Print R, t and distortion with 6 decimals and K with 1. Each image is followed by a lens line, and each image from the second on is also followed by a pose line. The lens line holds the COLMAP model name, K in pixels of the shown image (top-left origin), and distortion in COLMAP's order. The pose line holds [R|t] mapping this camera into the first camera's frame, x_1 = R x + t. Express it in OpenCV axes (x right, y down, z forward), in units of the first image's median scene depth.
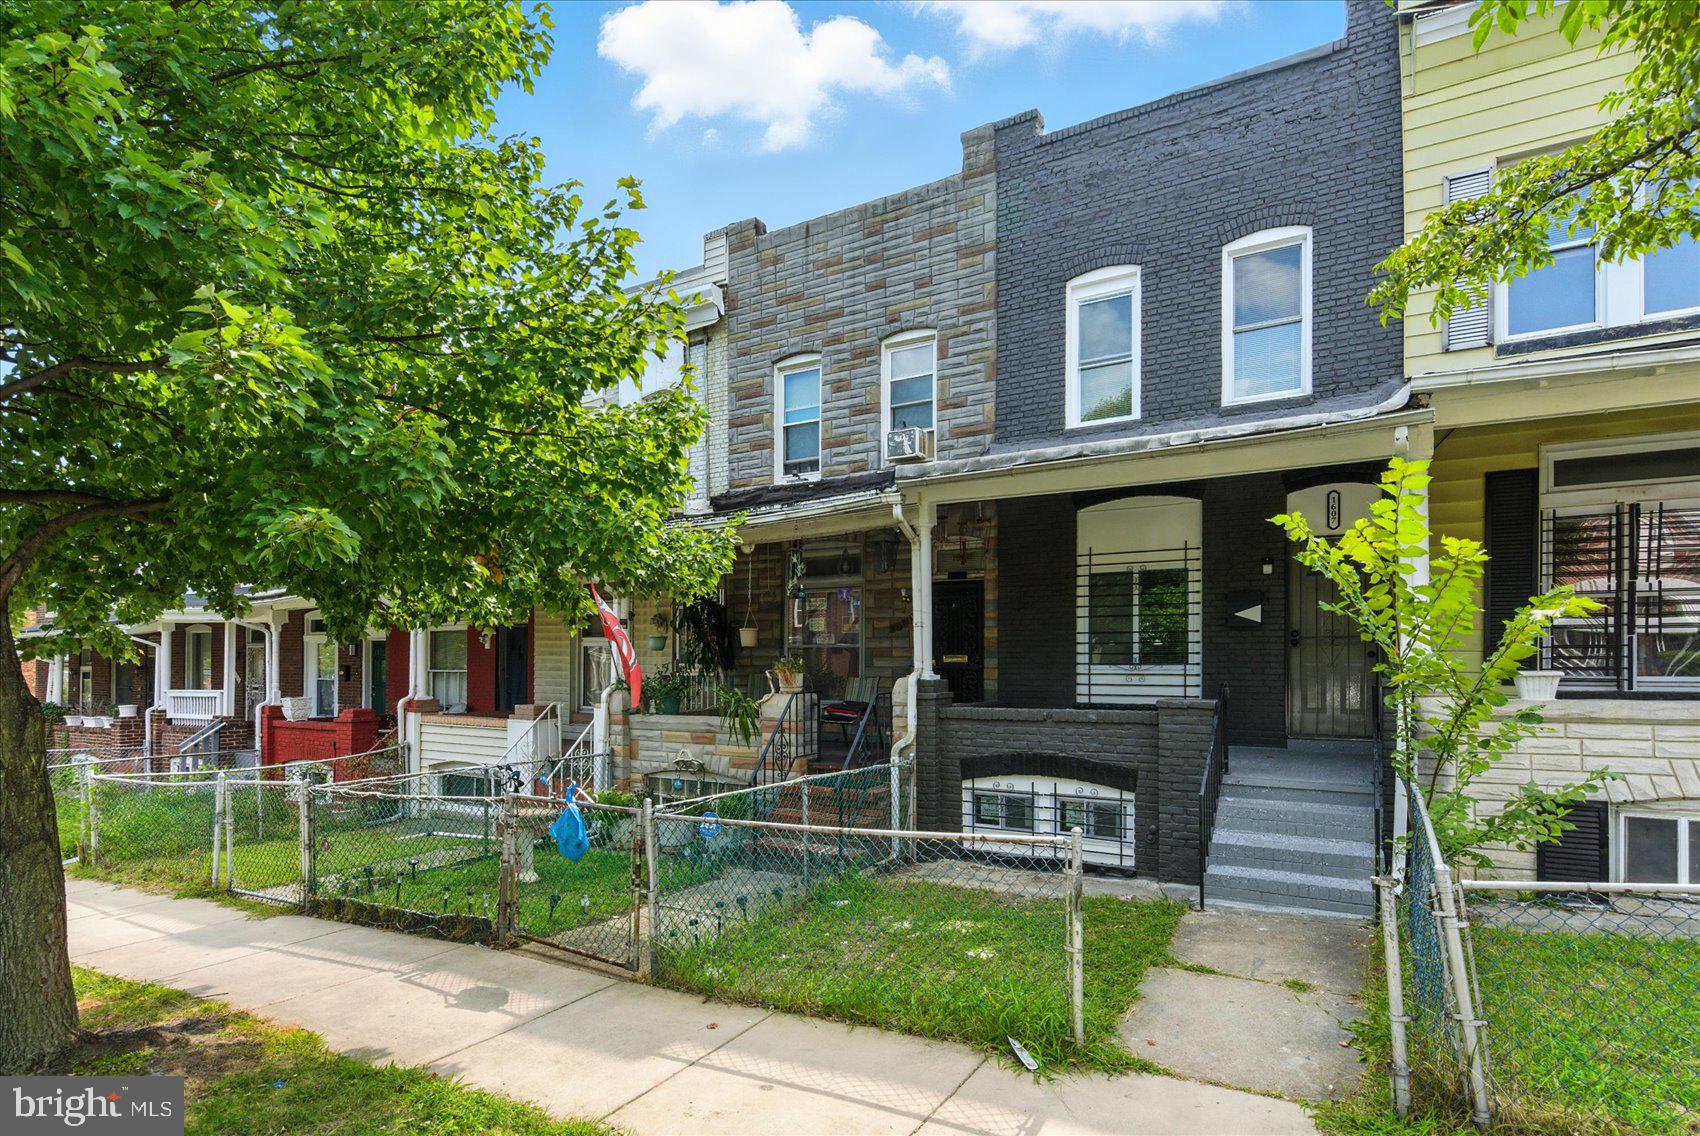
lens RADIAL K [[805.7, 0, 858.0], [0, 805.7, 558.3], [0, 0, 1]] dist [-0.001760, -0.001798]
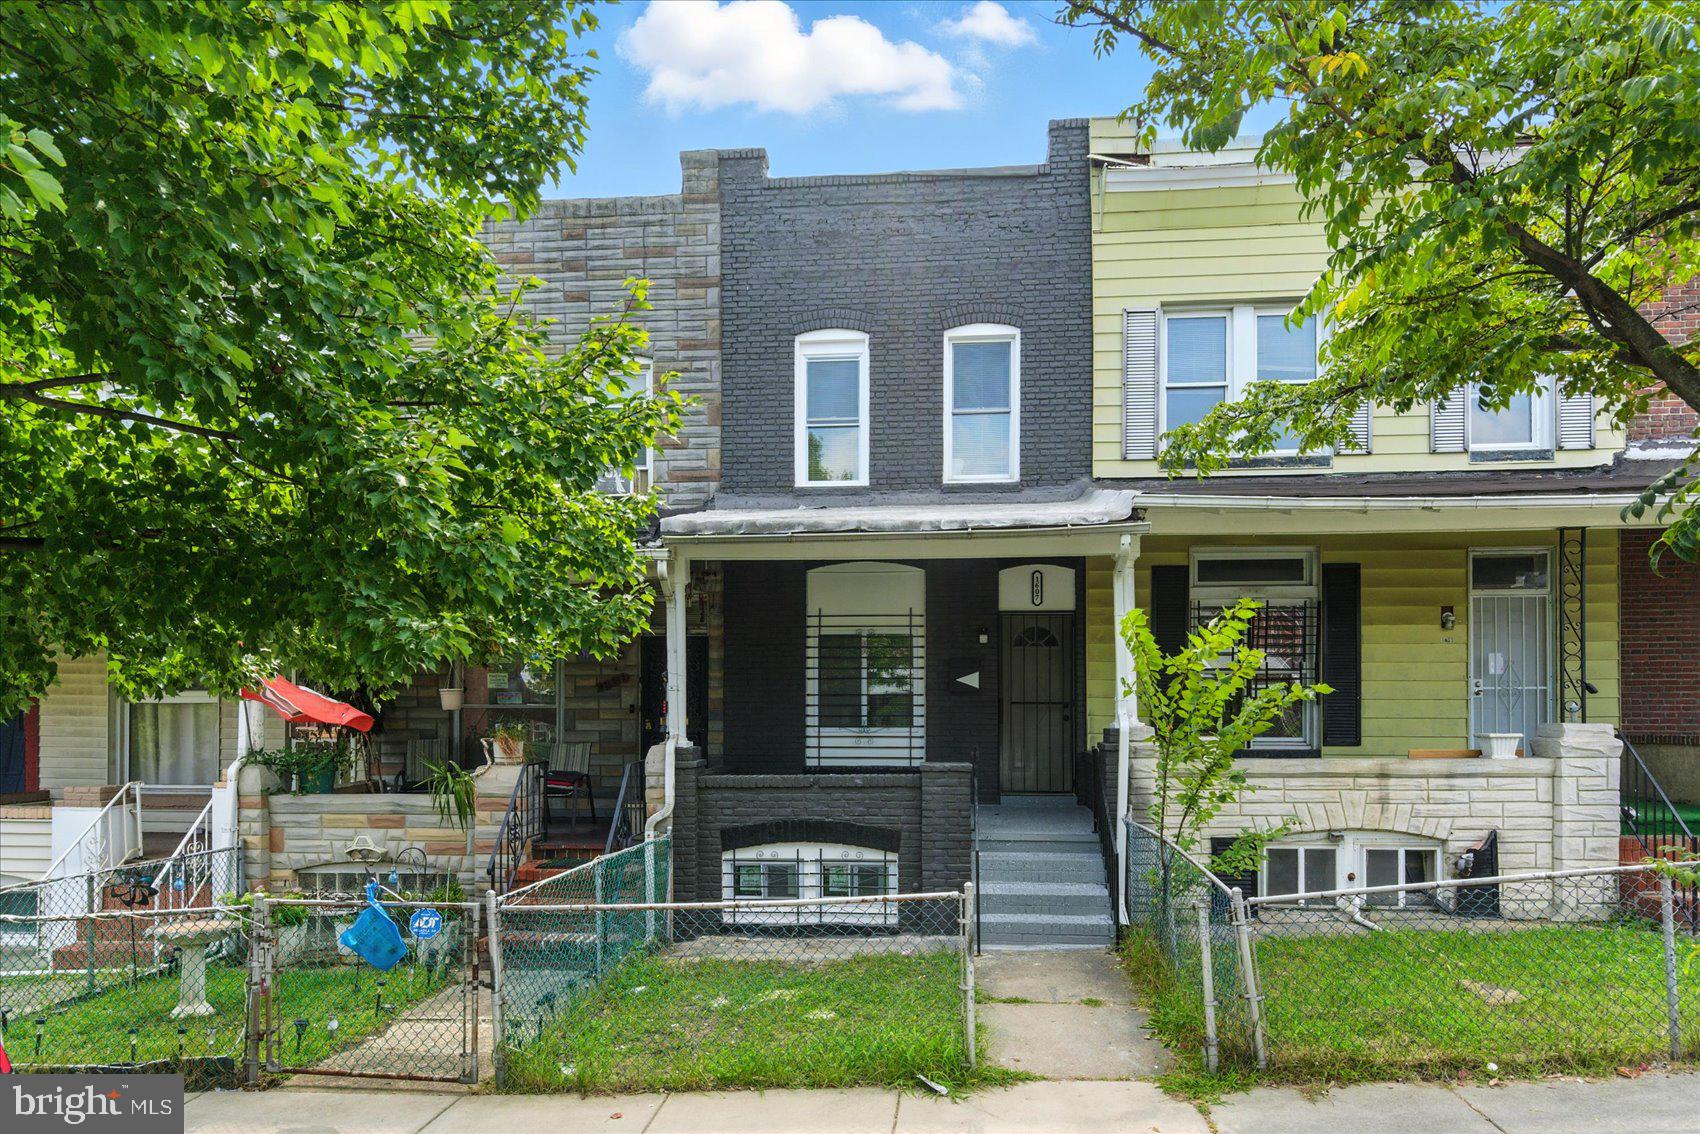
lens RADIAL K [[897.1, 0, 850.0], [0, 897.1, 567.0], [0, 0, 1]] dist [0.029072, -0.029890]
pose [[0.919123, 0.062751, 0.388940, -0.122989], [-0.048378, 0.997739, -0.046650, -0.016272], [-0.390988, 0.024061, 0.920081, -0.045504]]
